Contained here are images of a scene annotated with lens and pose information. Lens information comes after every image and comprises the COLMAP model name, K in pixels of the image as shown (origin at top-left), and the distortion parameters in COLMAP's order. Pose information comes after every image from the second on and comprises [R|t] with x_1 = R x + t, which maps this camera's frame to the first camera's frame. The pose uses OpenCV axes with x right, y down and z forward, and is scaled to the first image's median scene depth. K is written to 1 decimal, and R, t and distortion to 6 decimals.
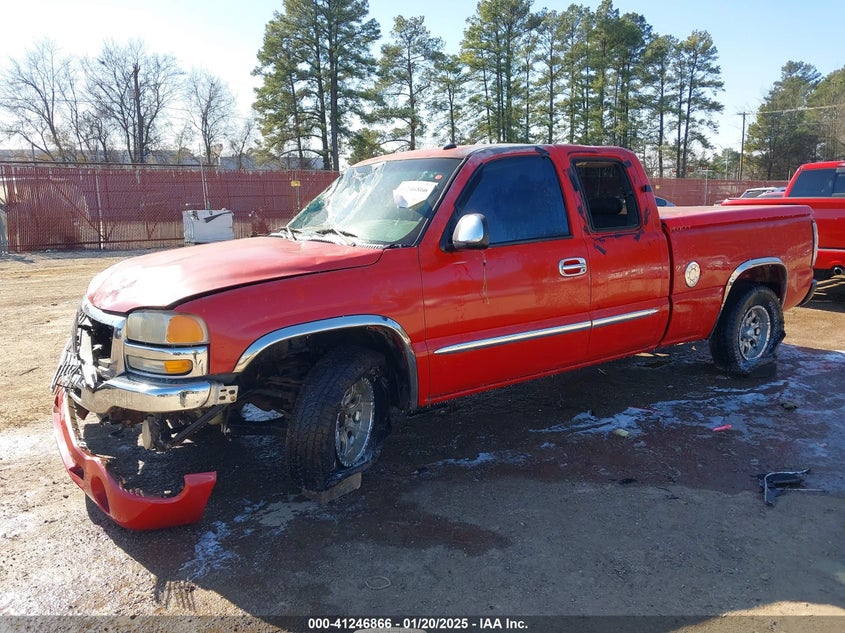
lens RADIAL K [[666.0, 0, 421.3], [0, 666.0, 316.5], [0, 0, 1]] dist [-0.001559, -0.011713]
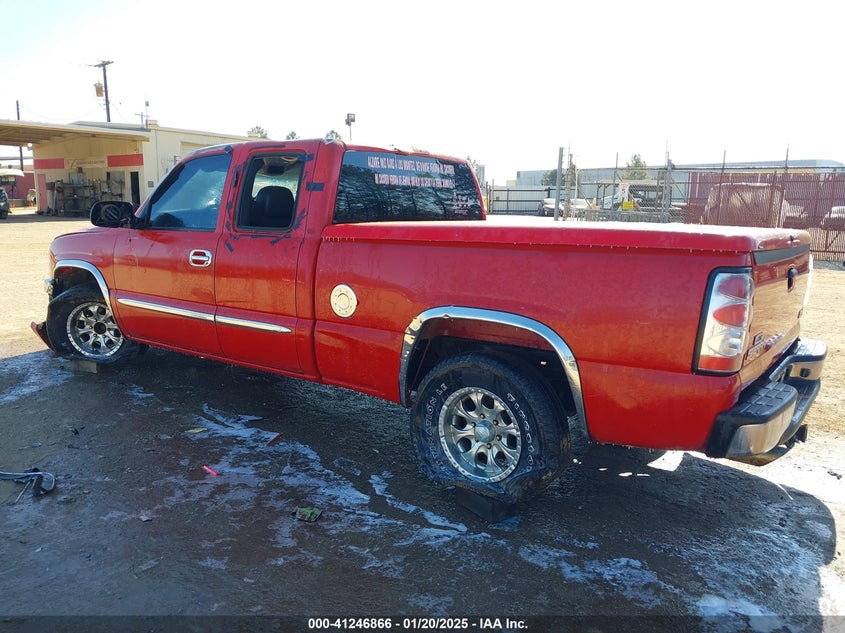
lens RADIAL K [[666.0, 0, 421.5], [0, 666.0, 316.3], [0, 0, 1]] dist [-0.001559, -0.011713]
pose [[0.327366, 0.188575, -0.925889, 1.175092], [-0.195787, 0.972155, 0.128774, -0.166278], [0.924391, 0.139121, 0.355171, 0.847761]]
